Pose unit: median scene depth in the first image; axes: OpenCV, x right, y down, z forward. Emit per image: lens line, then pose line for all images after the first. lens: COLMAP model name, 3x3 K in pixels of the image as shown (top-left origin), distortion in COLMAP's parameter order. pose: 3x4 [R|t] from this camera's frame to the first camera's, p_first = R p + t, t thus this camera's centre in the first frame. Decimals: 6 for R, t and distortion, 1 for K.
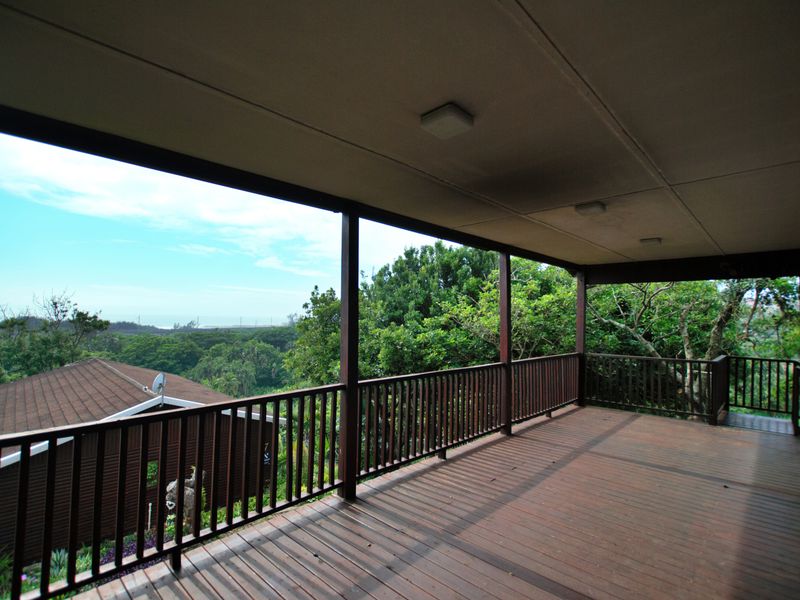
lens RADIAL K [[390.1, 0, 400.0], [0, 390.1, 300.0], [0, 0, 1]] dist [-0.000845, -0.000339]
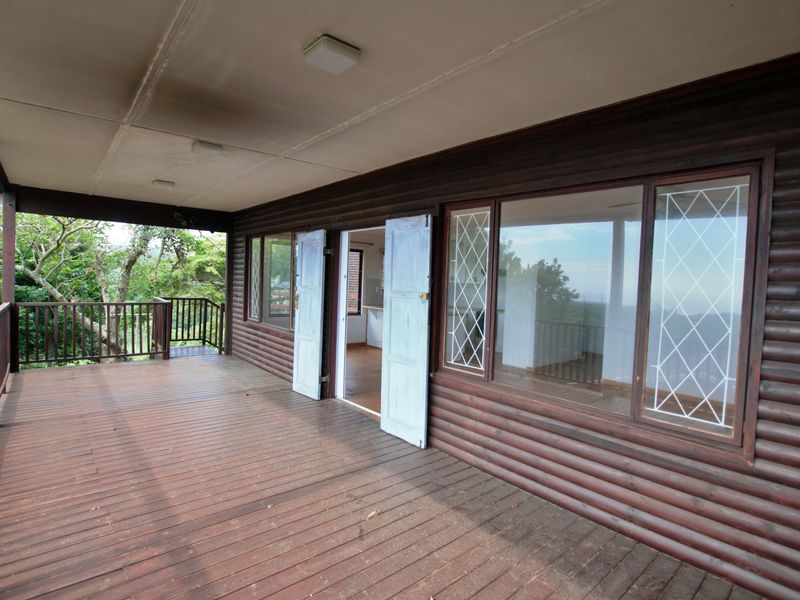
lens RADIAL K [[420.1, 0, 400.0], [0, 420.1, 300.0], [0, 0, 1]] dist [-0.030187, 0.000041]
pose [[0.133088, -0.057705, 0.989423, -0.269024], [-0.085974, 0.993868, 0.069529, 0.013594], [-0.987368, -0.094319, 0.127311, 0.202221]]
